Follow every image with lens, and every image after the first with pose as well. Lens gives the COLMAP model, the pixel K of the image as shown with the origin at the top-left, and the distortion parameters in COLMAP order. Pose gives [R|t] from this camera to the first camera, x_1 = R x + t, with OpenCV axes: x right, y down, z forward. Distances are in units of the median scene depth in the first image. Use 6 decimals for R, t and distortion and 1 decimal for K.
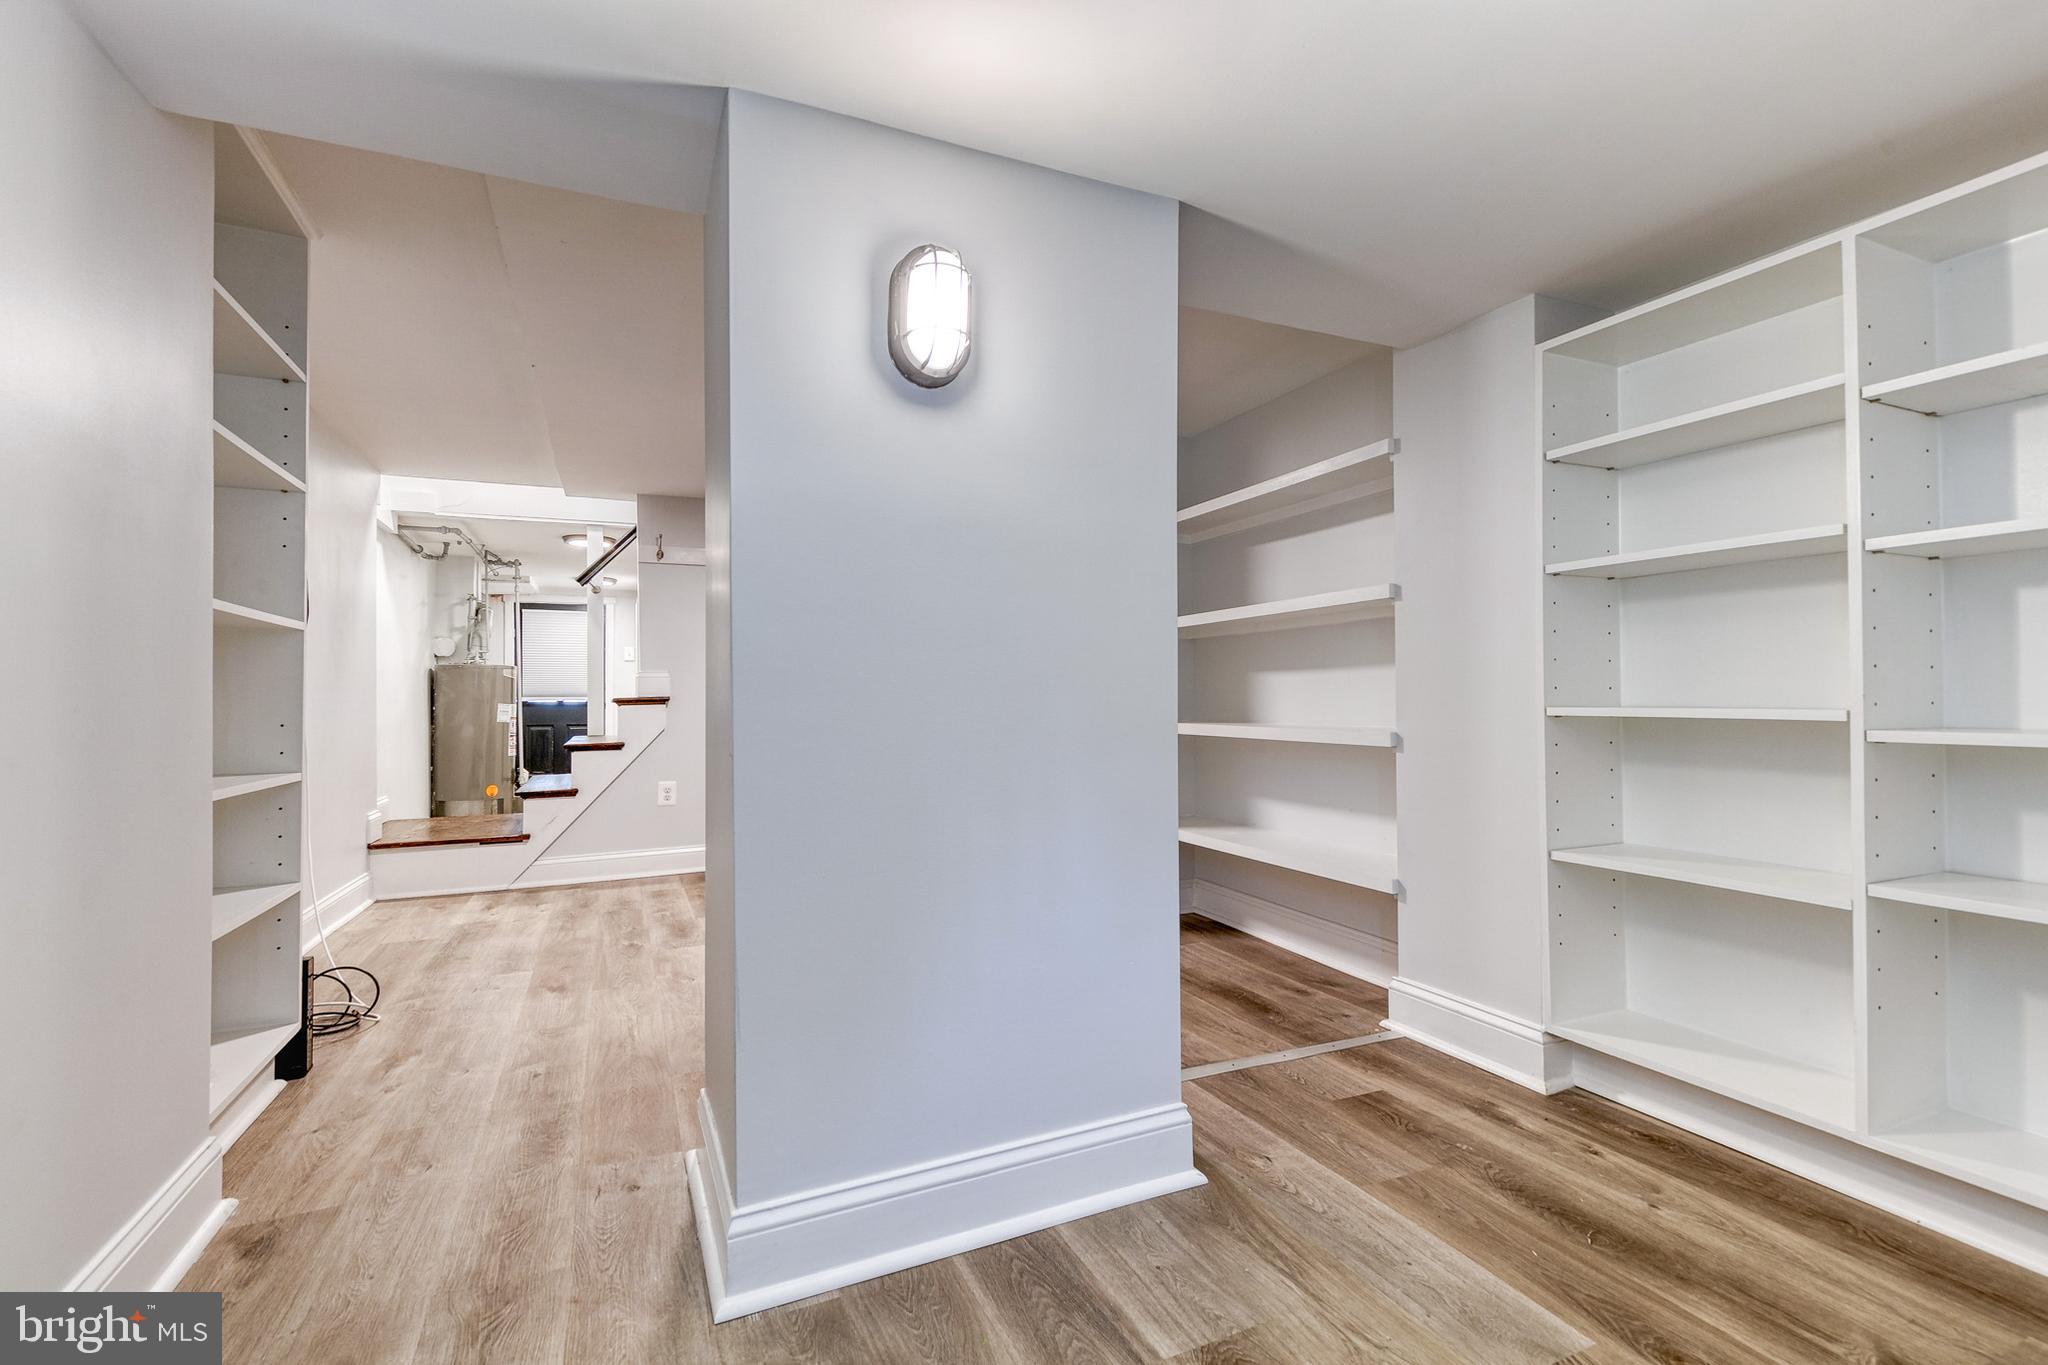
lens RADIAL K [[929.2, 0, 1043.2], [0, 929.2, 688.6], [0, 0, 1]] dist [0.008224, -0.003960]
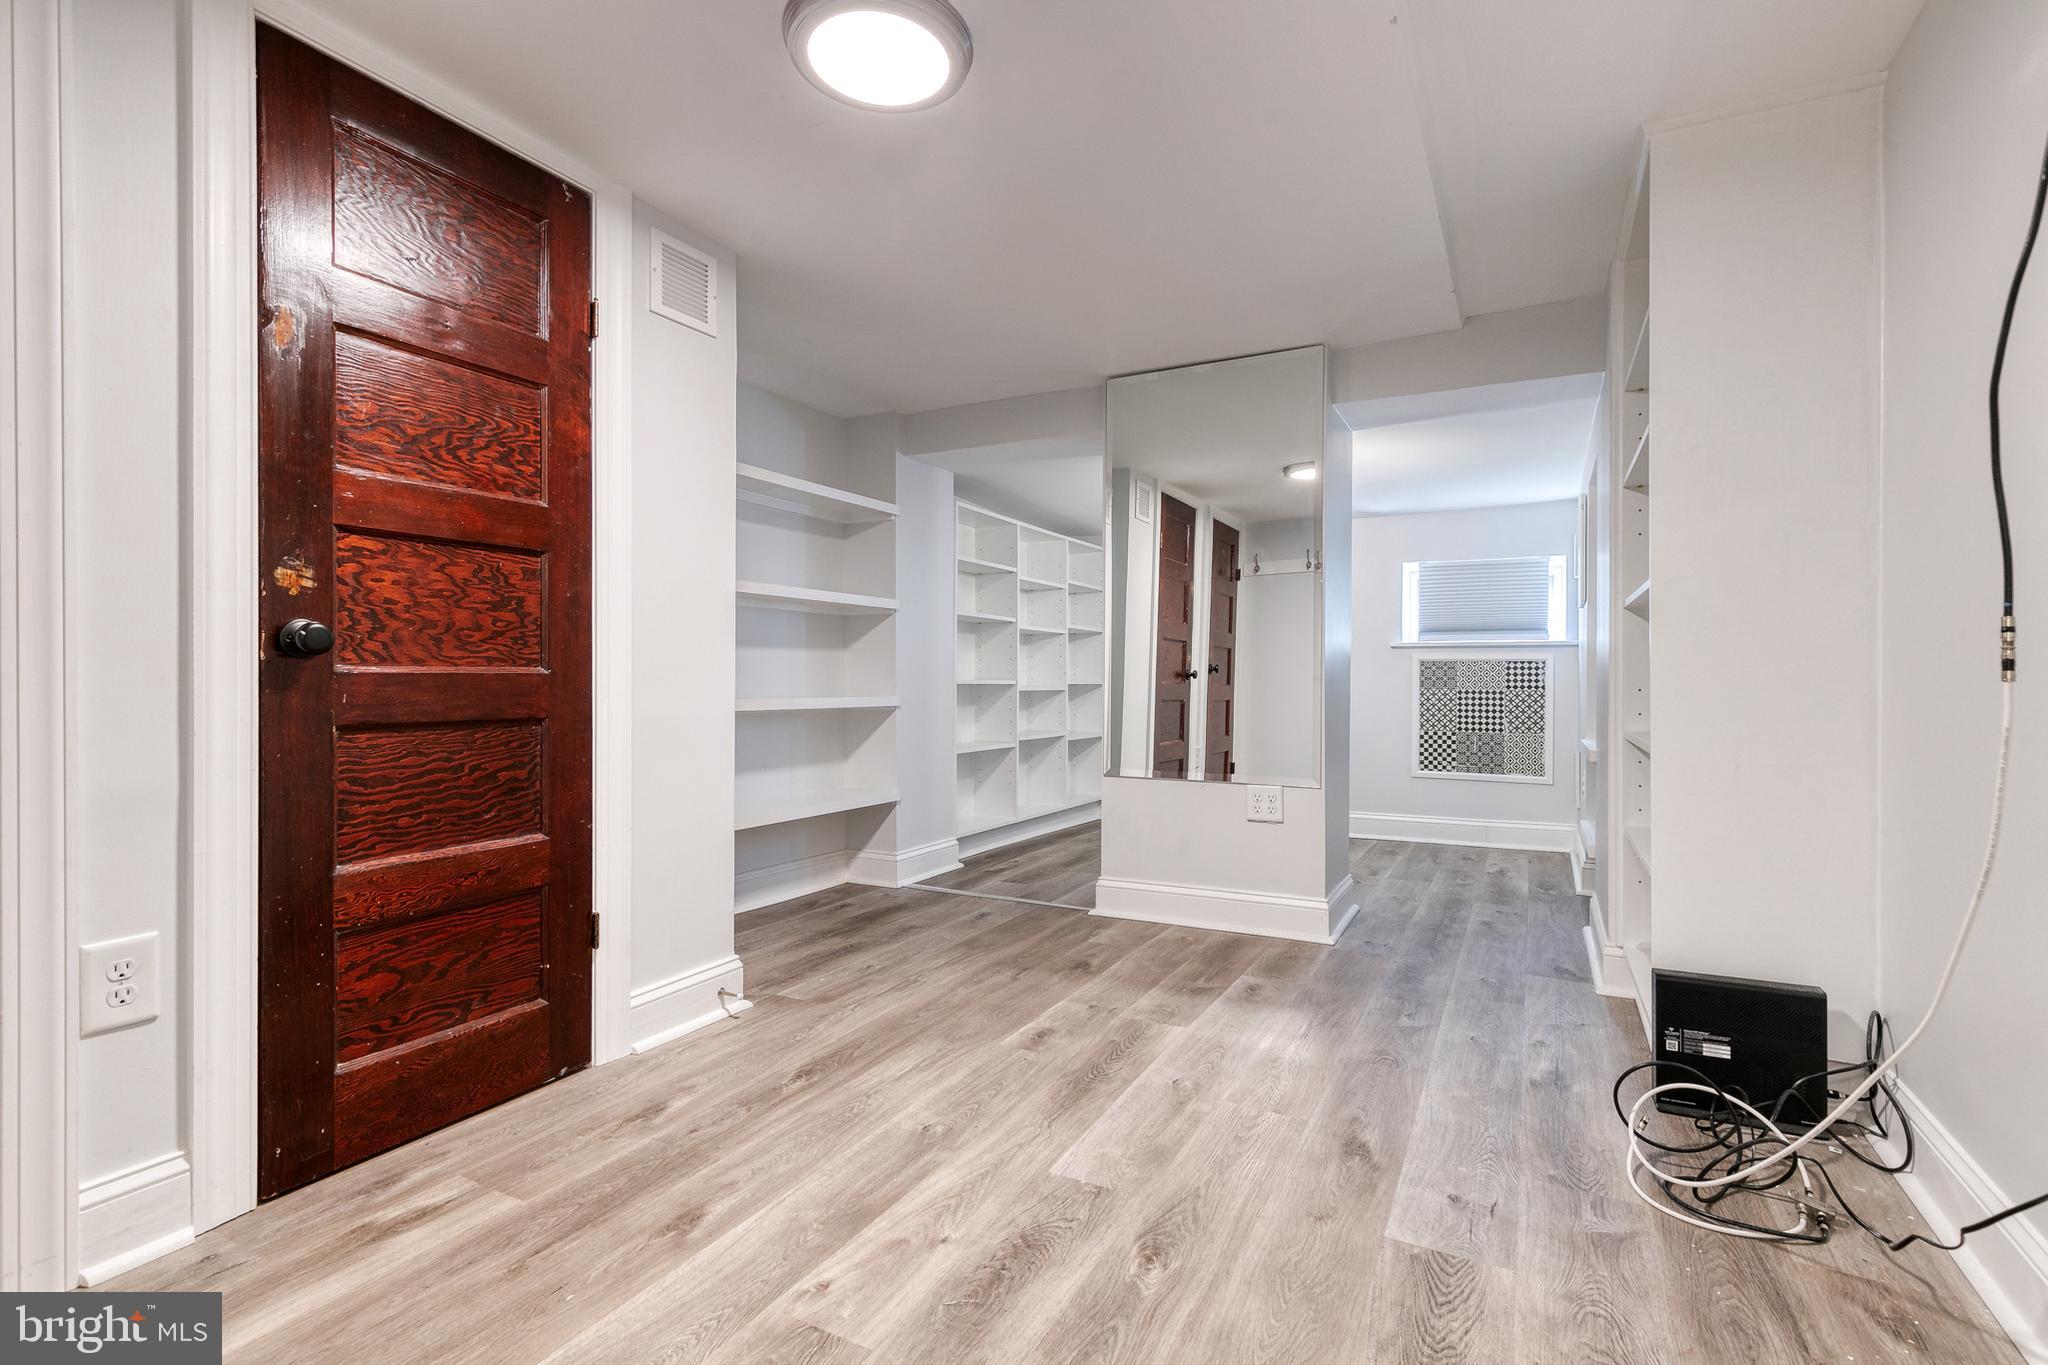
lens RADIAL K [[929.2, 0, 1037.9], [0, 929.2, 688.1], [0, 0, 1]] dist [0.008224, -0.003960]
pose [[-0.604556, -0.001877, 0.796561, -1.119608], [-0.012486, 0.999897, -0.007120, 0.046151], [-0.796465, -0.014251, -0.604517, 1.959790]]
